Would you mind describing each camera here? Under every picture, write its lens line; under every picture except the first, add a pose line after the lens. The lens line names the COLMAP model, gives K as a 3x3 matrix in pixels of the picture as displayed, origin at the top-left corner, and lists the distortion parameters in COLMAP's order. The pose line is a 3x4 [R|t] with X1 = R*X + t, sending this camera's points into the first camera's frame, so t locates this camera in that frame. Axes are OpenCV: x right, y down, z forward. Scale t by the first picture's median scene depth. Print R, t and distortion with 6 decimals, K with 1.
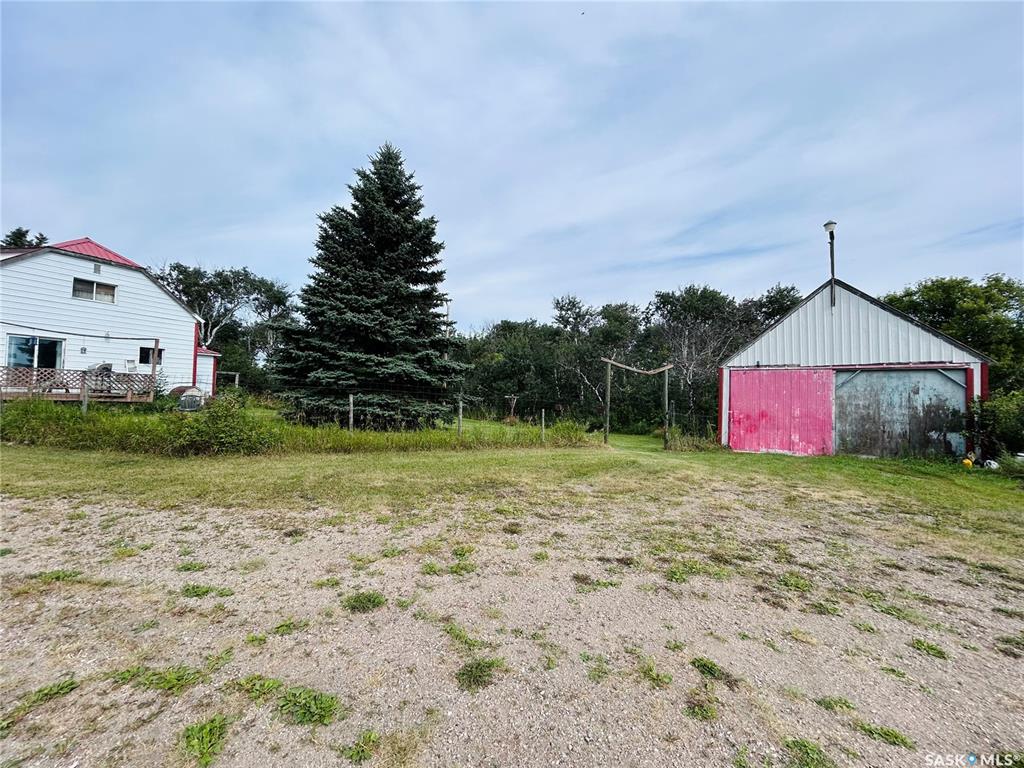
lens RADIAL K [[411.7, 0, 512.2], [0, 411.7, 382.9], [0, 0, 1]] dist [0.000664, 0.000200]
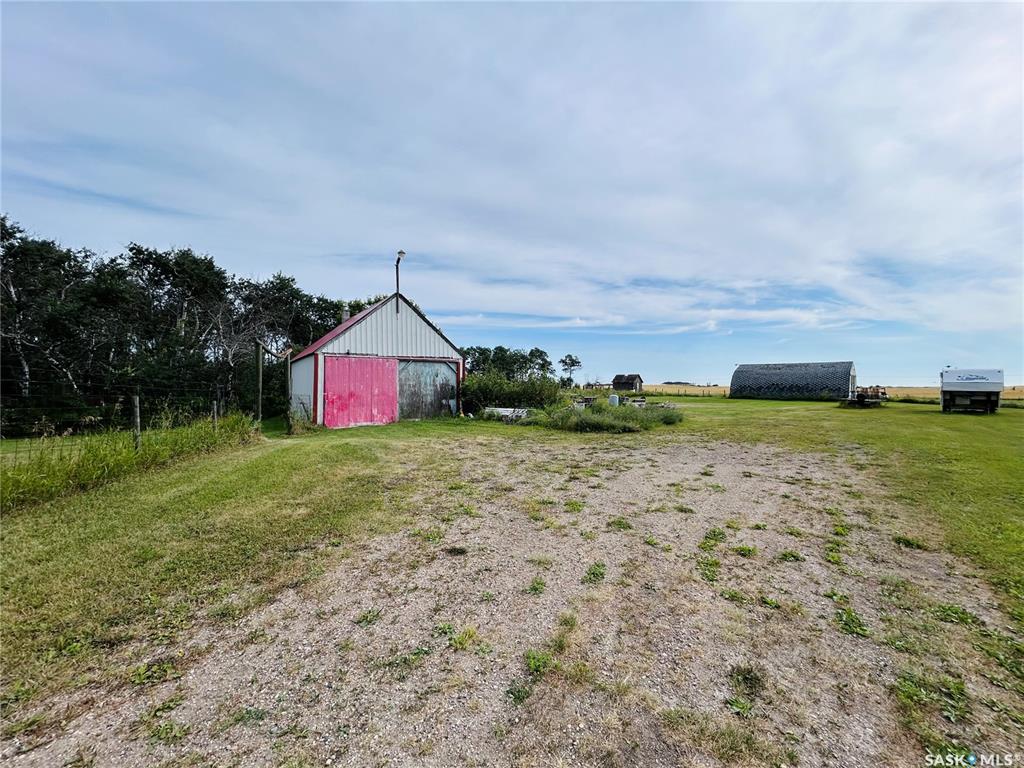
lens RADIAL K [[413.5, 0, 512.0], [0, 413.5, 384.0], [0, 0, 1]] dist [0.001987, 0.000257]
pose [[0.325549, -0.025556, 0.945180, -0.405384], [-0.022657, 0.999137, 0.034819, -0.006828], [-0.945254, -0.032751, 0.324689, 0.189962]]
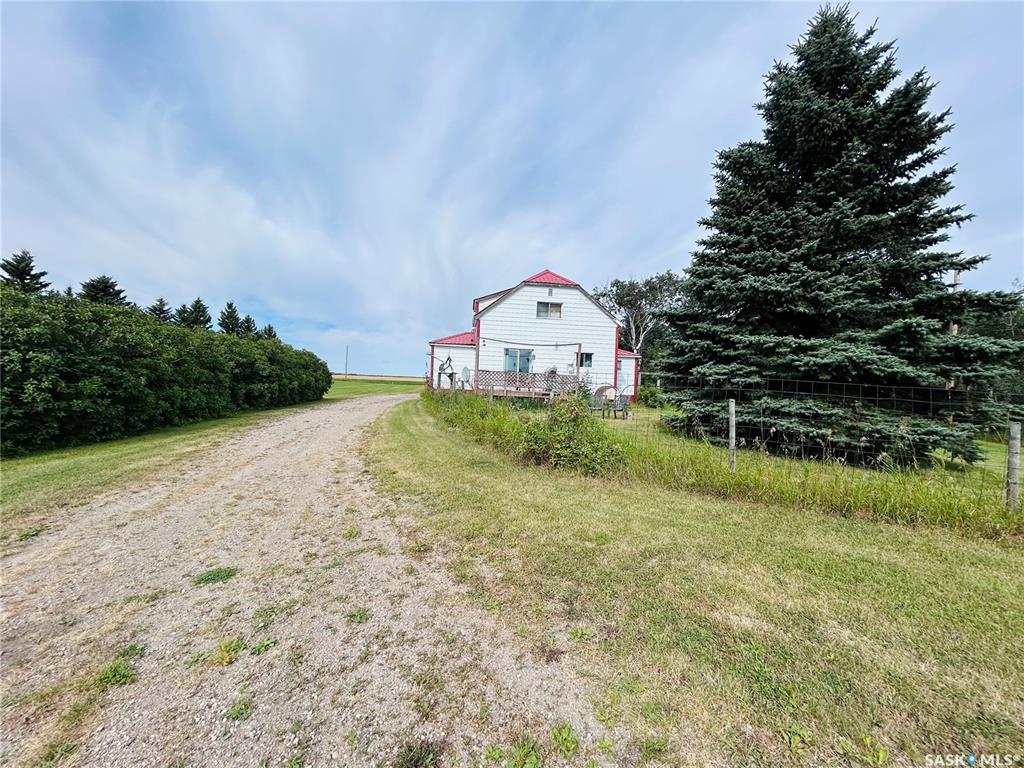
lens RADIAL K [[411.7, 0, 512.2], [0, 411.7, 382.9], [0, 0, 1]] dist [0.000664, 0.000200]
pose [[0.560810, -0.004078, -0.827935, -0.049710], [0.002564, 0.999992, -0.003188, 0.003771], [0.827941, -0.000335, 0.560816, 0.264975]]
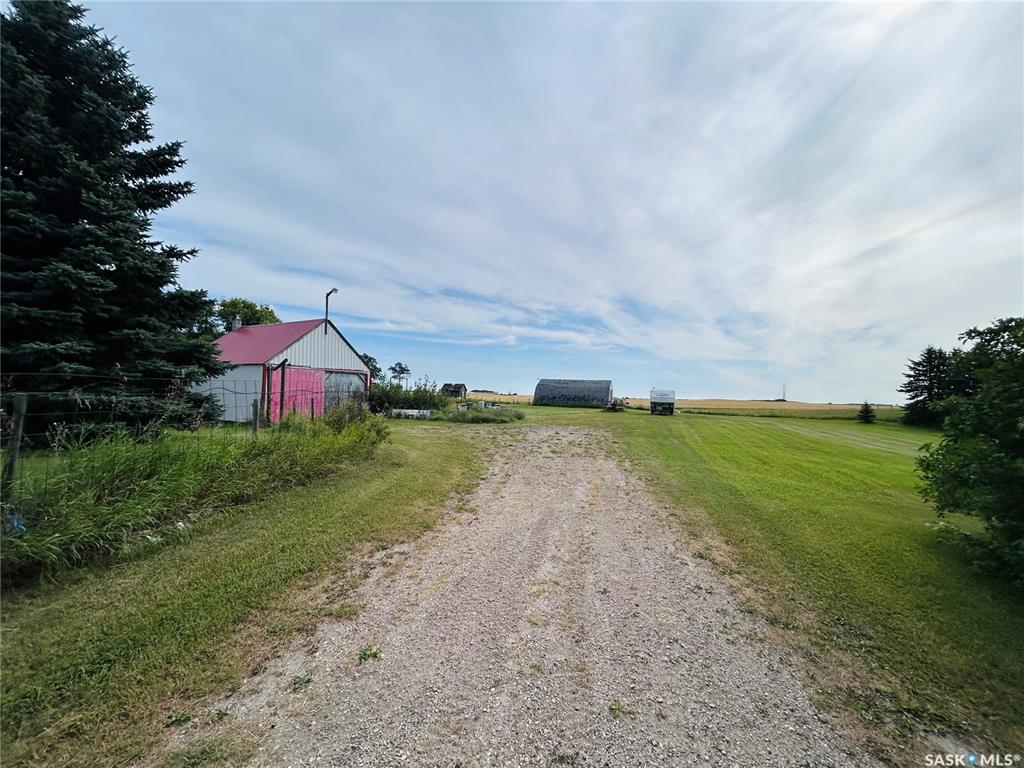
lens RADIAL K [[411.7, 0, 512.2], [0, 411.7, 382.9], [0, 0, 1]] dist [0.000664, 0.000200]
pose [[-0.119129, -0.004674, 0.992868, -1.062137], [-0.062444, 0.998045, -0.002794, -0.025876], [-0.990913, -0.062331, -0.119188, 0.416786]]
